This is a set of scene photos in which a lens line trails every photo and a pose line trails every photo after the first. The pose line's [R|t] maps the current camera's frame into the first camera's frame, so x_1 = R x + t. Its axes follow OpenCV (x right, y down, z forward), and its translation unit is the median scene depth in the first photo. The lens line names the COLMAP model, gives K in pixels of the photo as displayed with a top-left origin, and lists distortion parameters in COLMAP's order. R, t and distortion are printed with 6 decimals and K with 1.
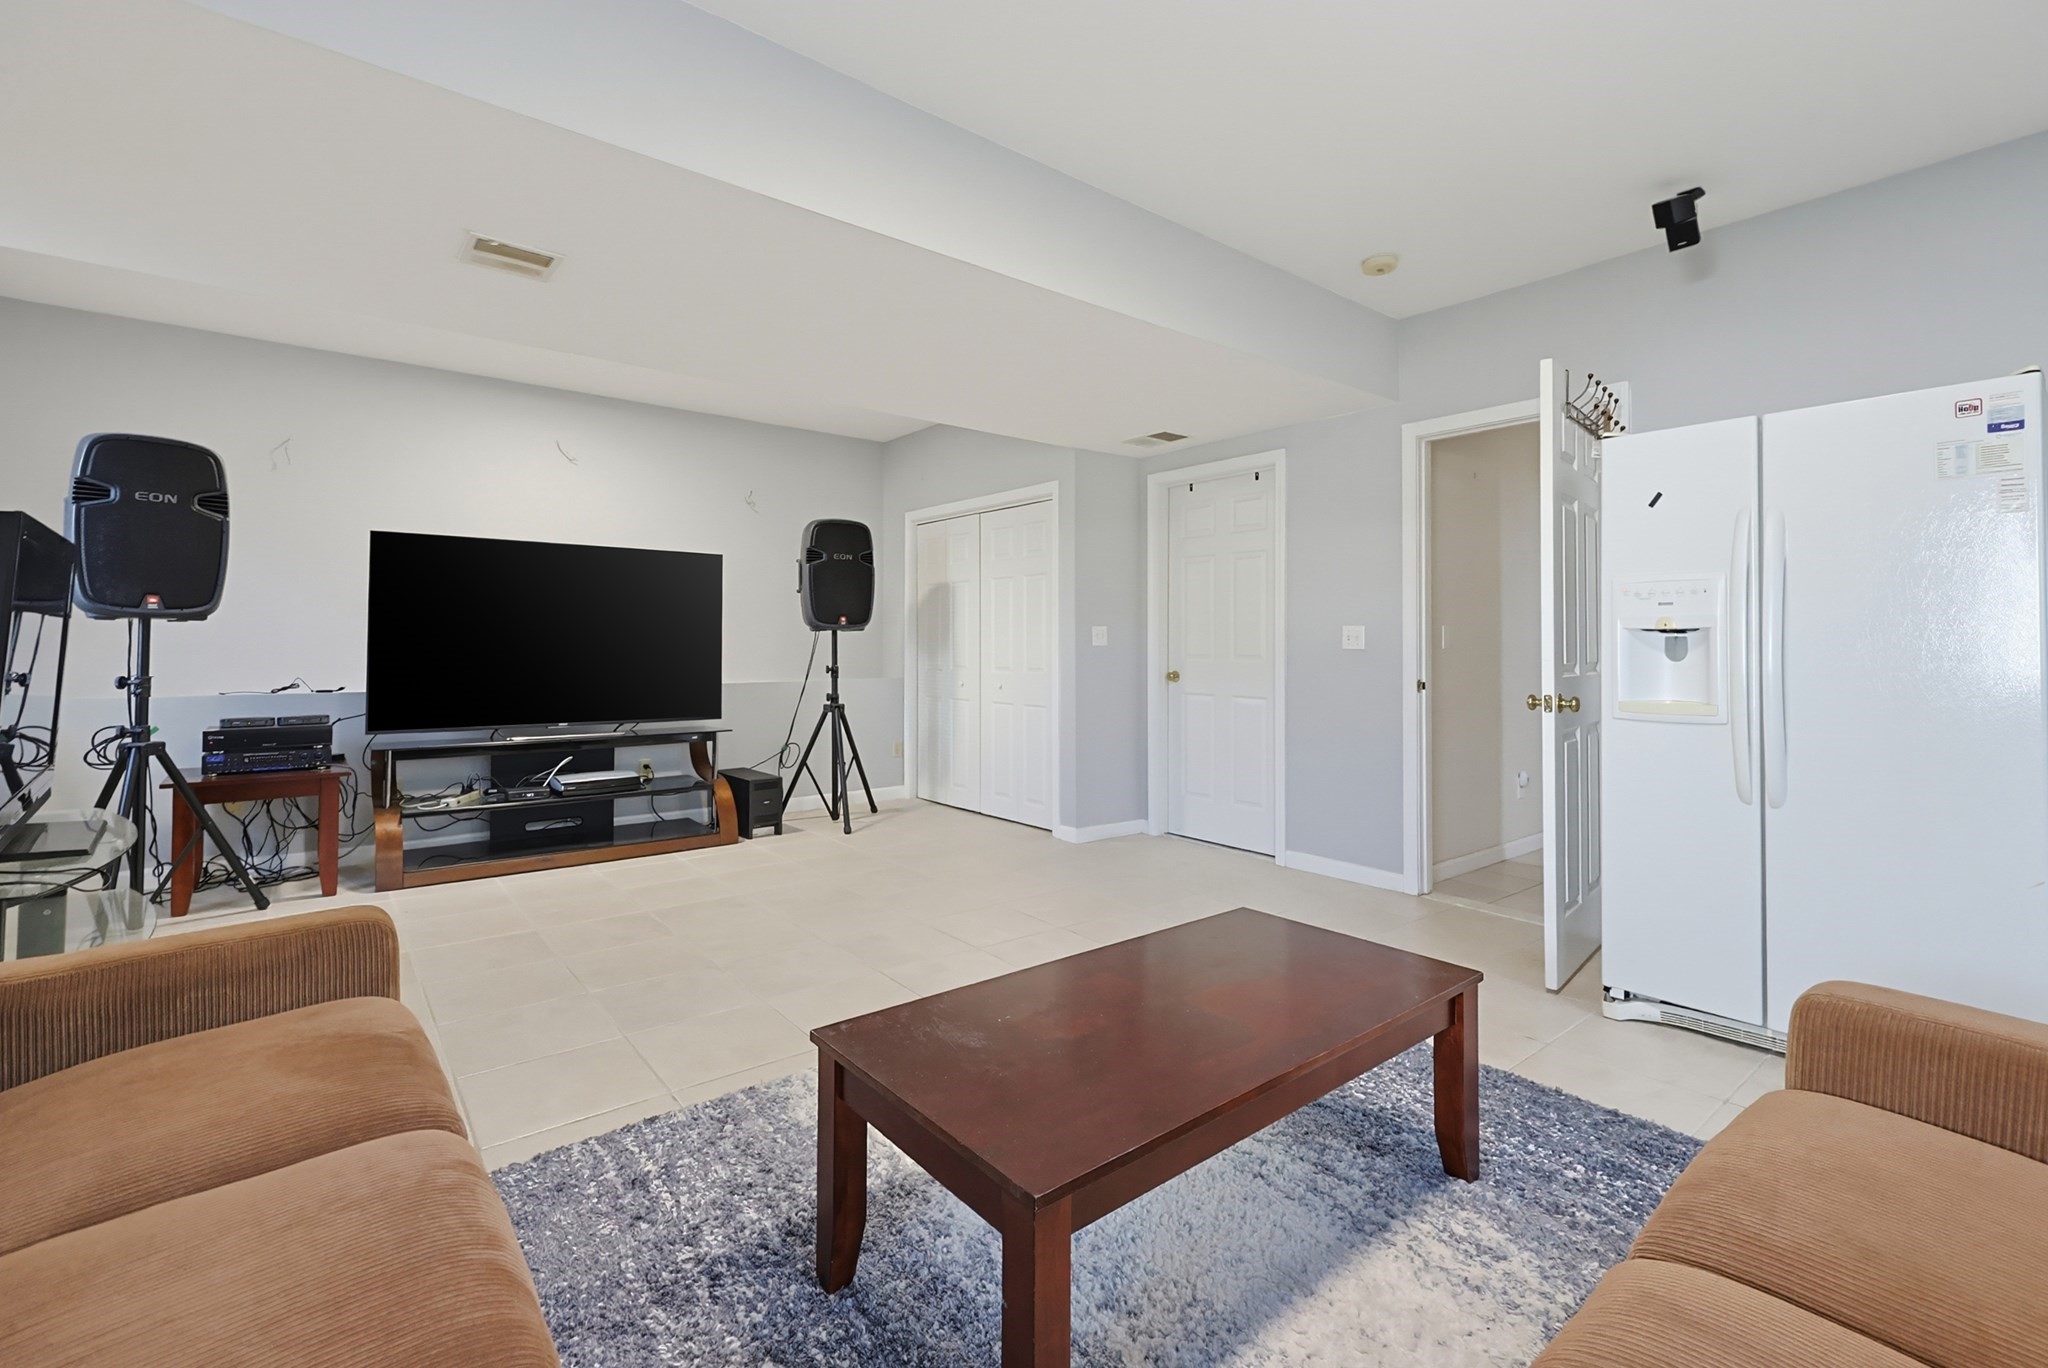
lens RADIAL K [[893.7, 0, 1023.0], [0, 893.7, 631.1], [0, 0, 1]] dist [-0.000289, 0.000020]
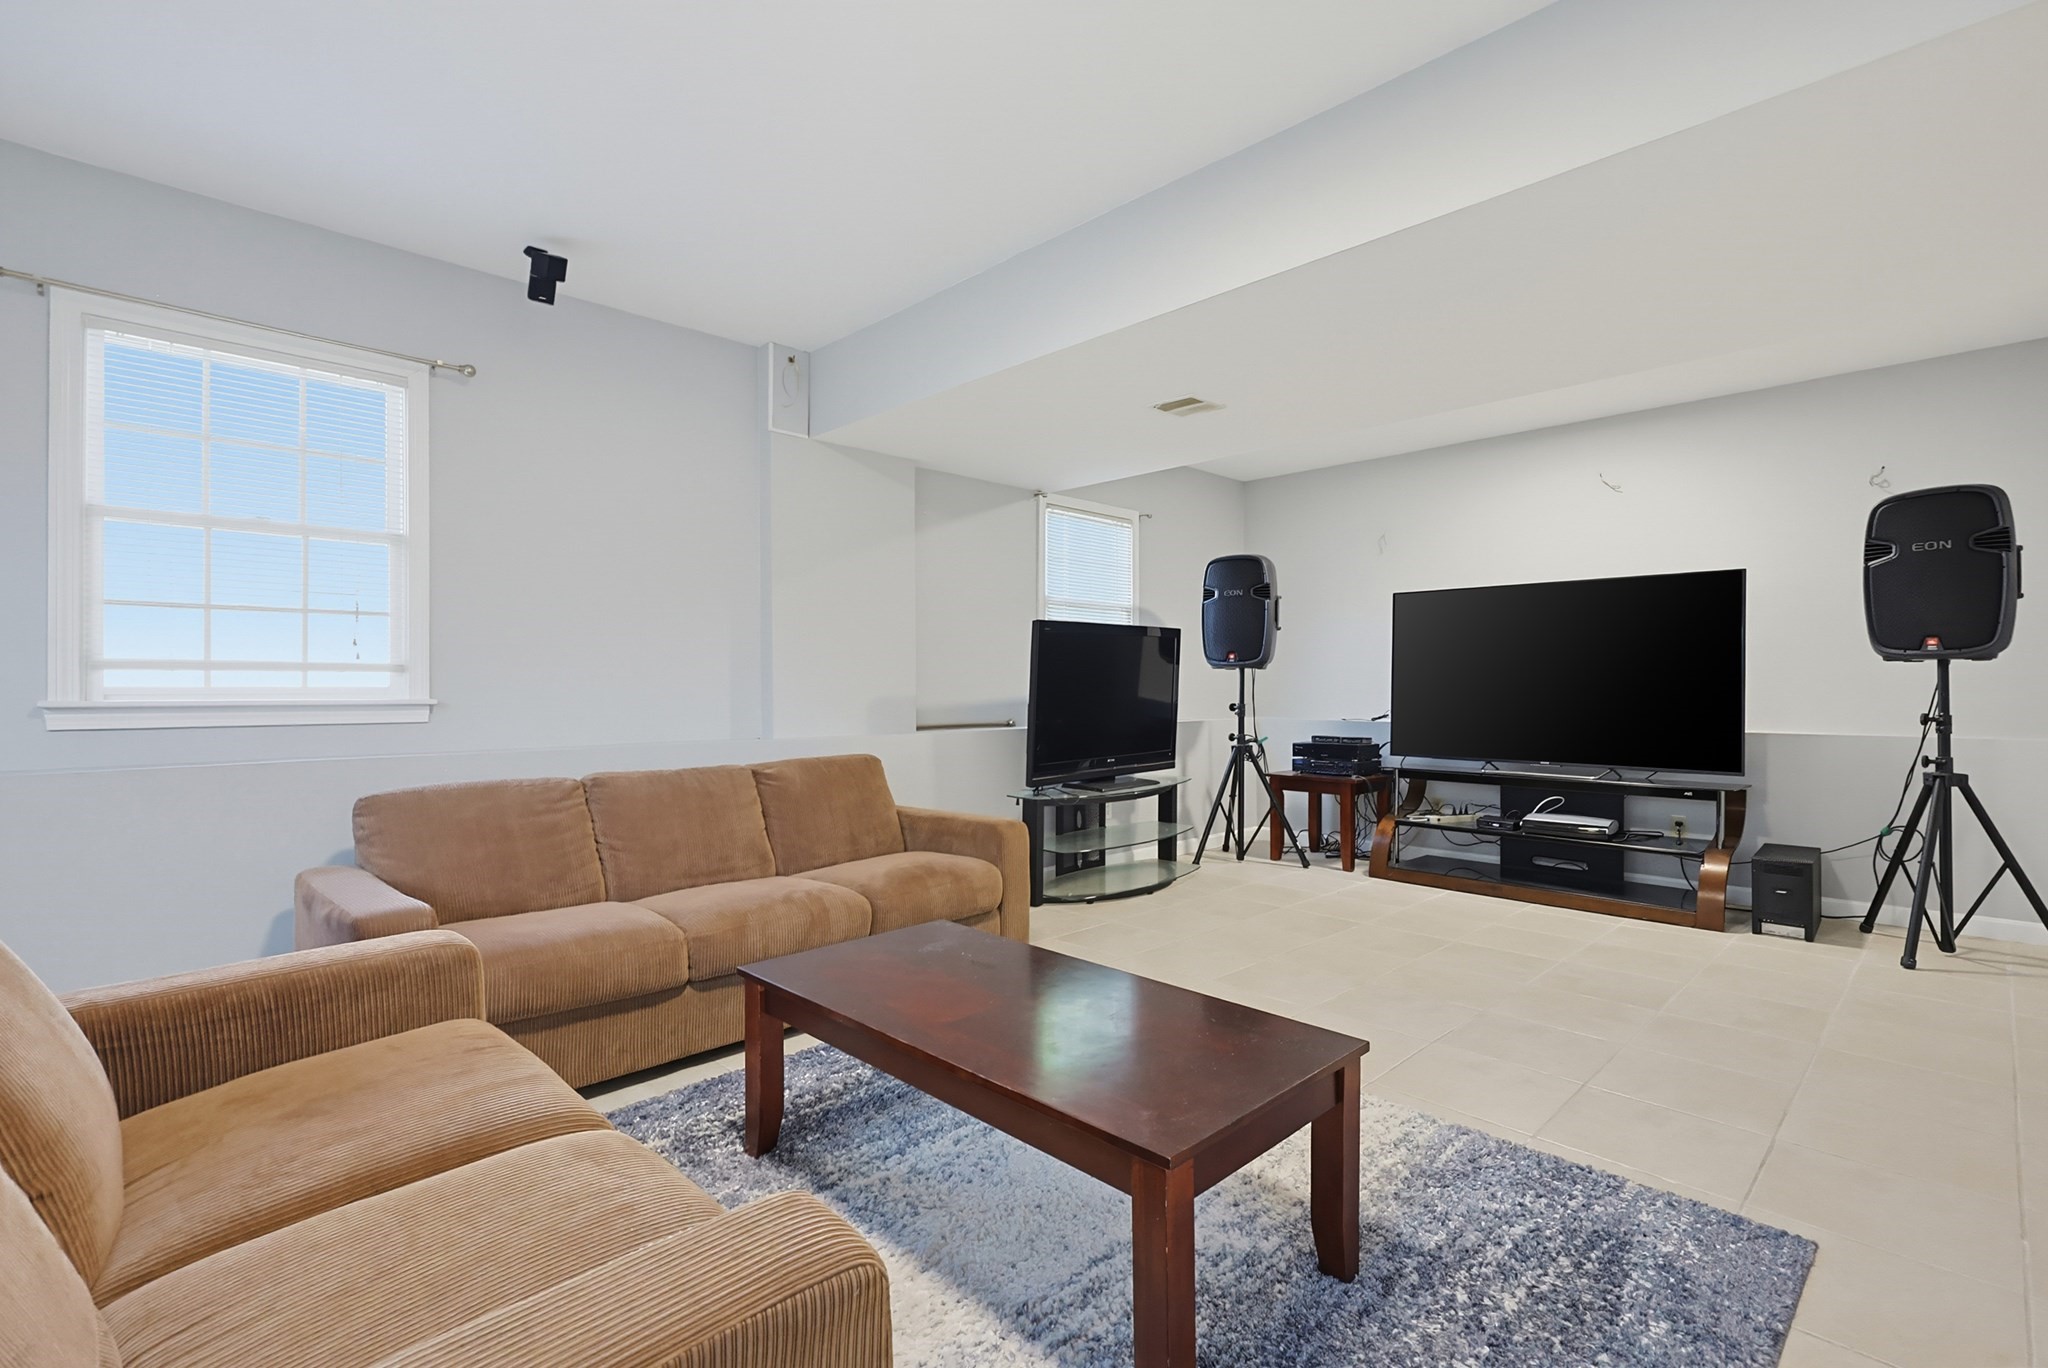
lens RADIAL K [[897.0, 0, 1024.0], [0, 897.0, 684.0], [0, 0, 1]] dist [-0.002448, -0.000112]
pose [[0.110785, -0.005907, -0.993827, 0.401665], [0.014588, 0.999884, -0.004317, 0.011409], [0.993737, -0.014019, 0.110859, 0.295294]]
